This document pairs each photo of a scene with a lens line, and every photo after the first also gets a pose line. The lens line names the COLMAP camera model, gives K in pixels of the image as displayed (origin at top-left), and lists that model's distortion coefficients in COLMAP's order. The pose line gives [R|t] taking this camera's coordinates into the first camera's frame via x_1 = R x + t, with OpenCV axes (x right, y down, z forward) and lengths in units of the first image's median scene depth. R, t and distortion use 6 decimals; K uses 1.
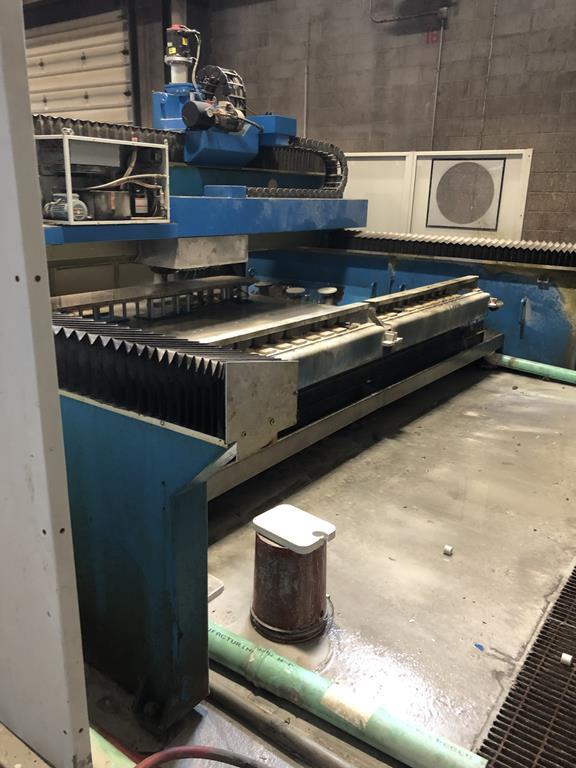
lens RADIAL K [[632.0, 0, 274.2], [0, 632.0, 387.0], [0, 0, 1]] dist [0.045185, -0.043156]
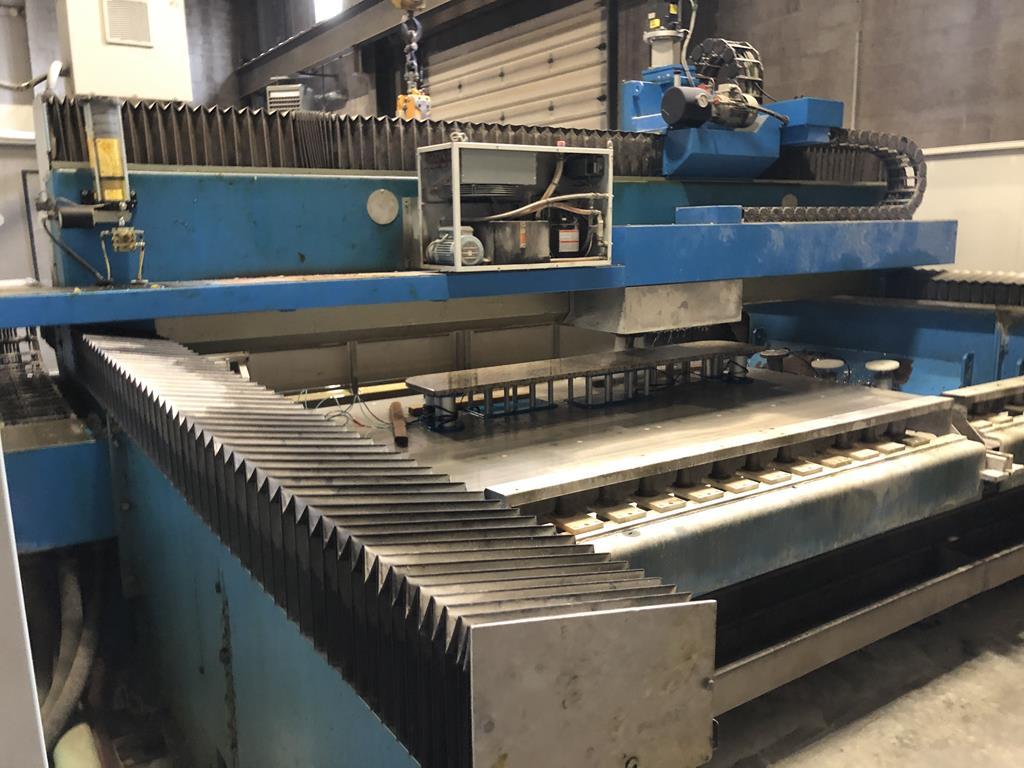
lens RADIAL K [[842.6, 0, 512.0], [0, 842.6, 384.0], [0, 0, 1]] dist [0.045185, -0.043156]
pose [[0.941496, 0.024651, -0.336122, 0.033888], [-0.062659, 0.992736, -0.102707, -0.041271], [0.331149, 0.117759, 0.936202, 0.166904]]
